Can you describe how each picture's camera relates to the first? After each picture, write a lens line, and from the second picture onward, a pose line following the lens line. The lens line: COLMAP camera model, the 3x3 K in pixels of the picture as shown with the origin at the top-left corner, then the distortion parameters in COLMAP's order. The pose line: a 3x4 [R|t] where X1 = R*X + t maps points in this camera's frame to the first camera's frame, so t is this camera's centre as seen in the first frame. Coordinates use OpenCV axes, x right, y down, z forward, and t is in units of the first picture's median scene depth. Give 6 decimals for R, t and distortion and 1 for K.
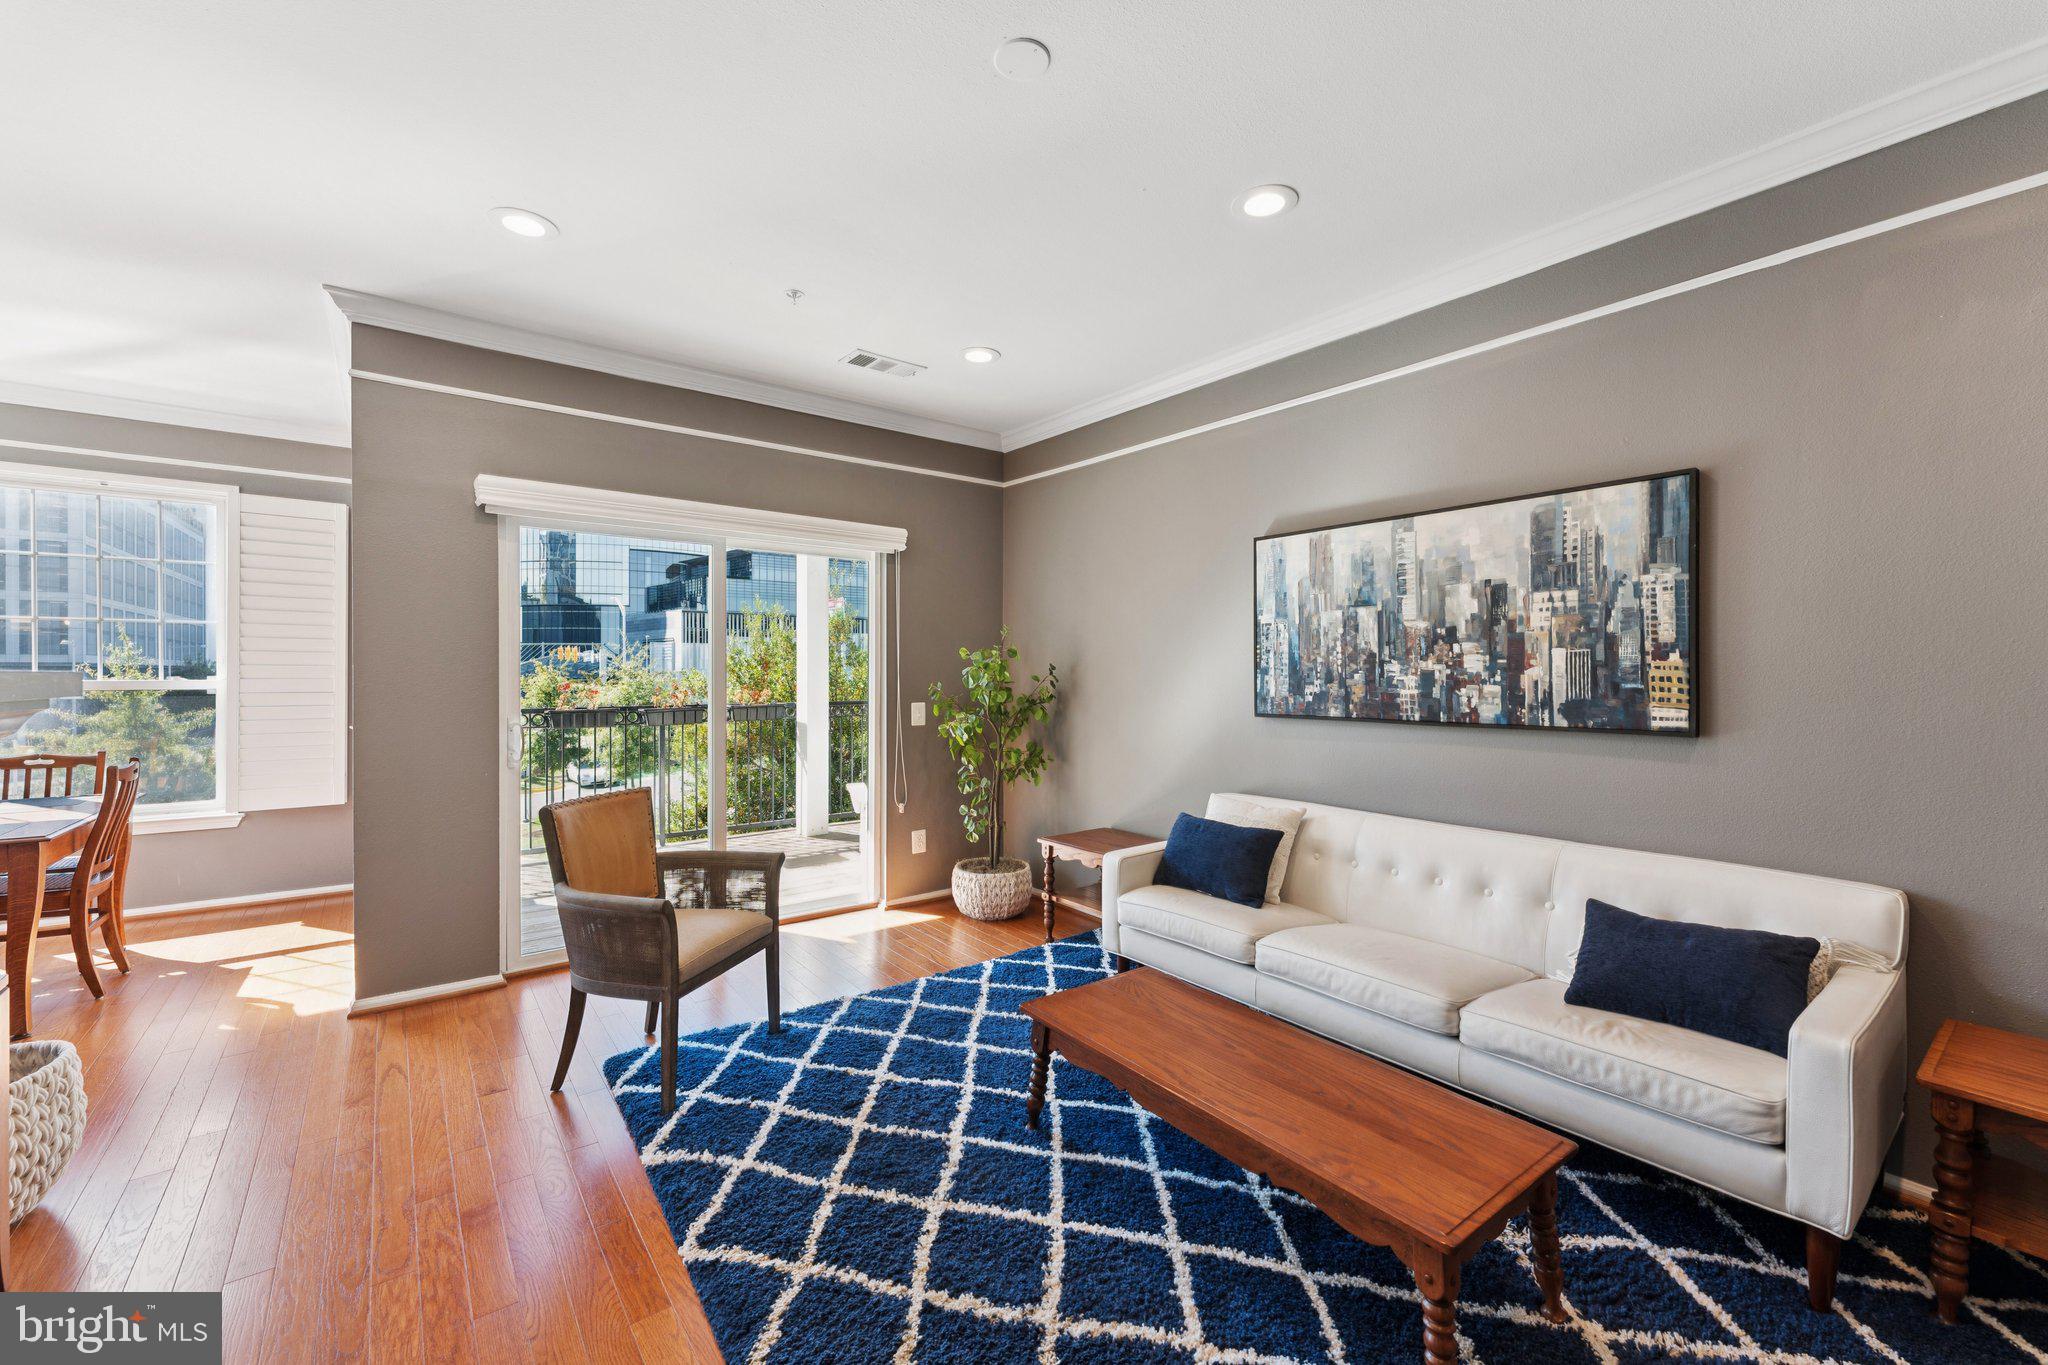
lens RADIAL K [[818.2, 0, 1017.6], [0, 818.2, 679.6], [0, 0, 1]] dist [0.002755, -0.000916]
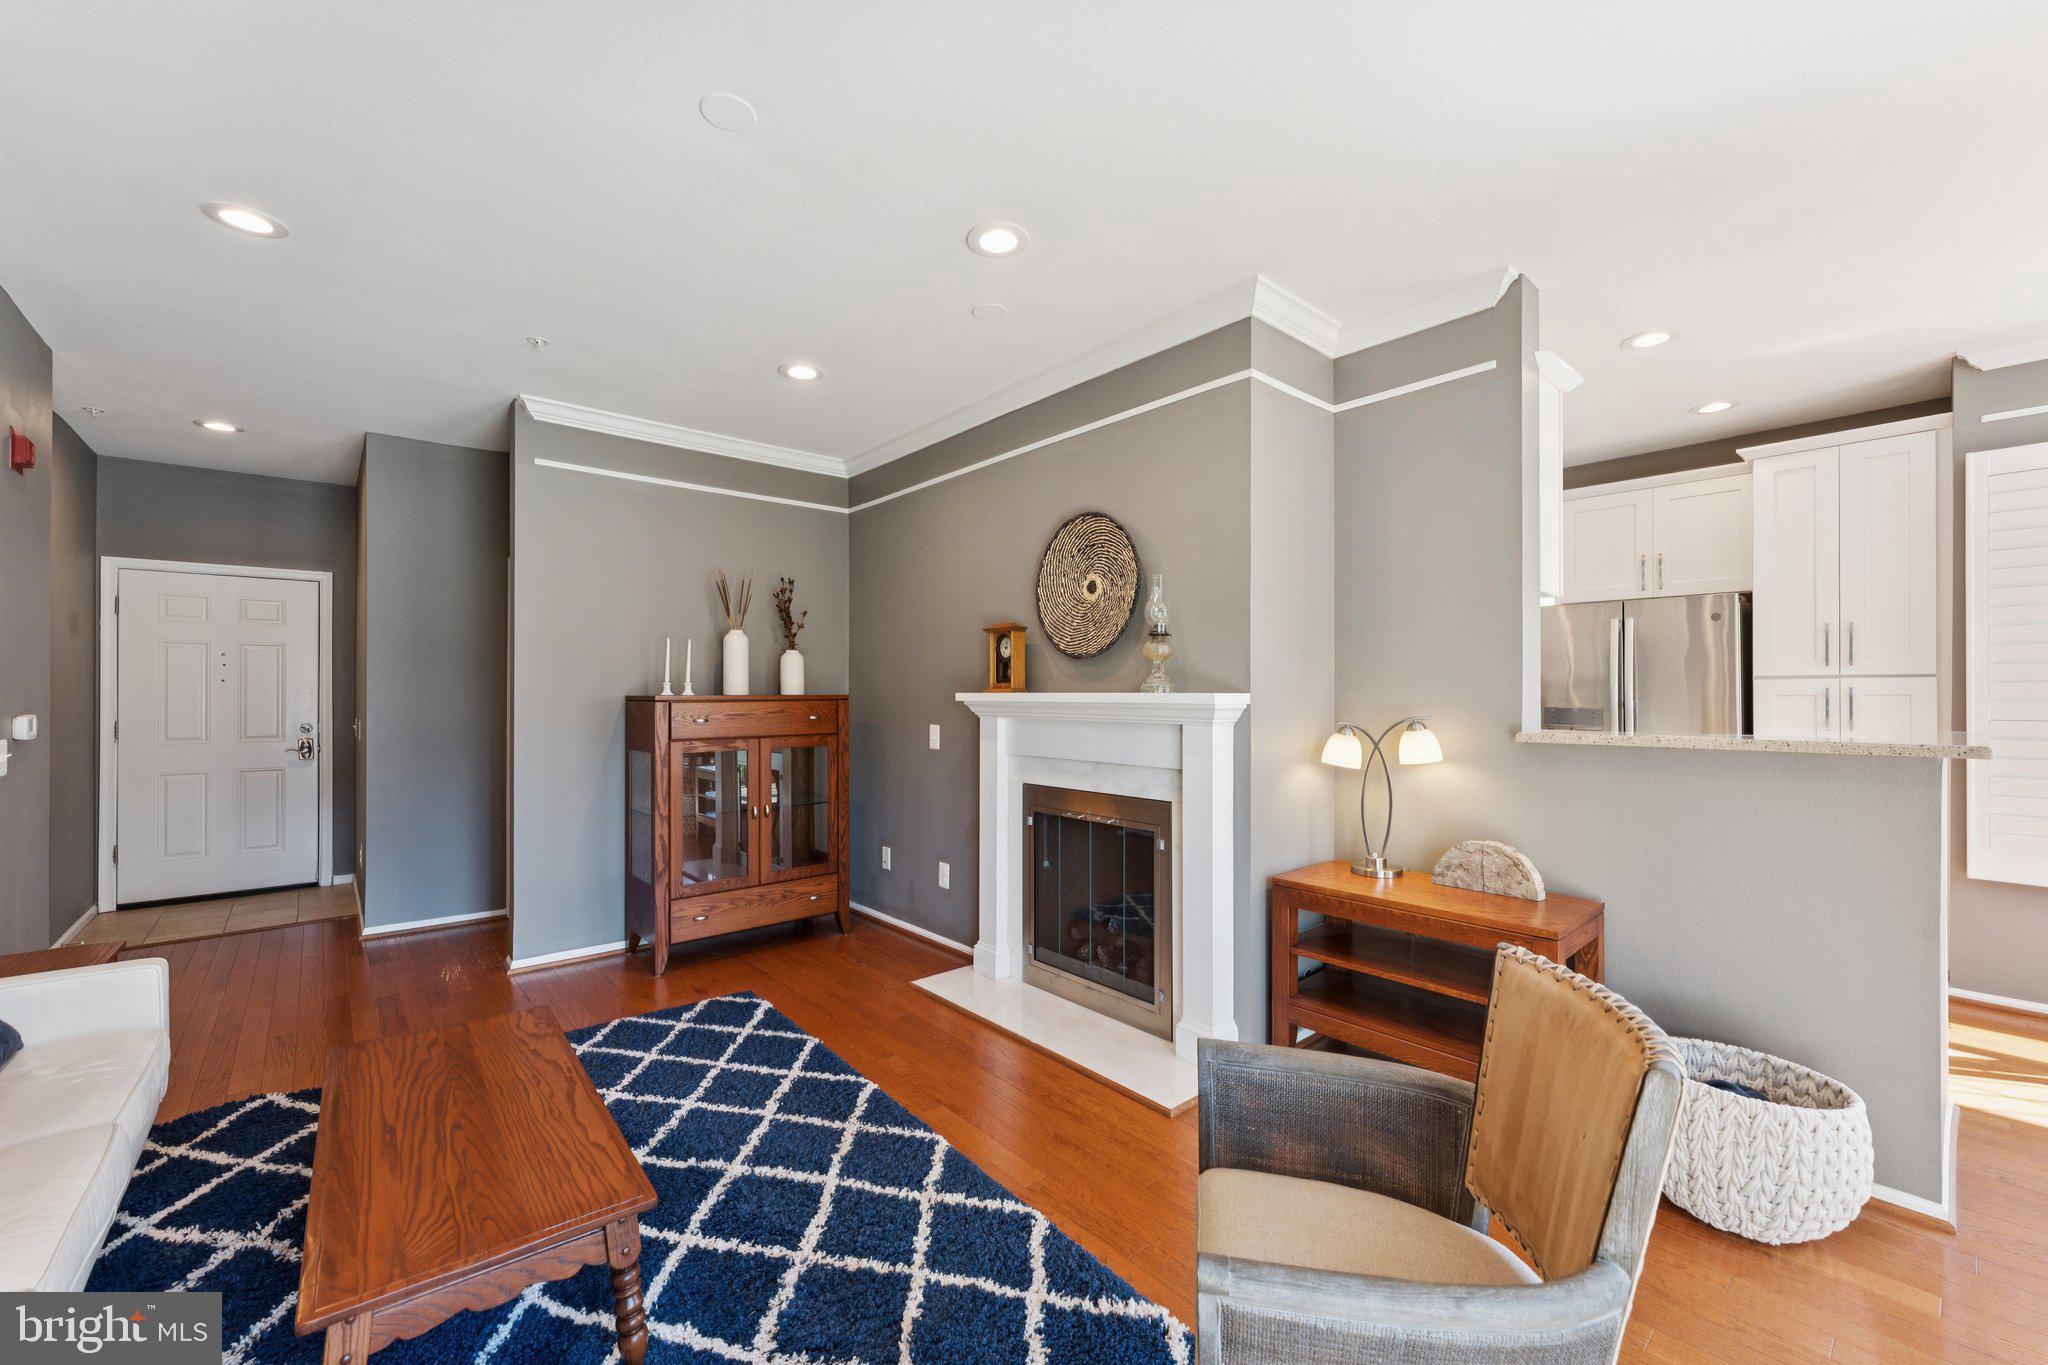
lens RADIAL K [[818.2, 0, 1022.5], [0, 818.2, 690.0], [0, 0, 1]] dist [0.002755, -0.000916]
pose [[-0.998734, -0.000421, -0.050307, -0.211001], [-0.000609, 0.999993, 0.003723, -0.010504], [0.050305, 0.003749, -0.998727, 1.361784]]
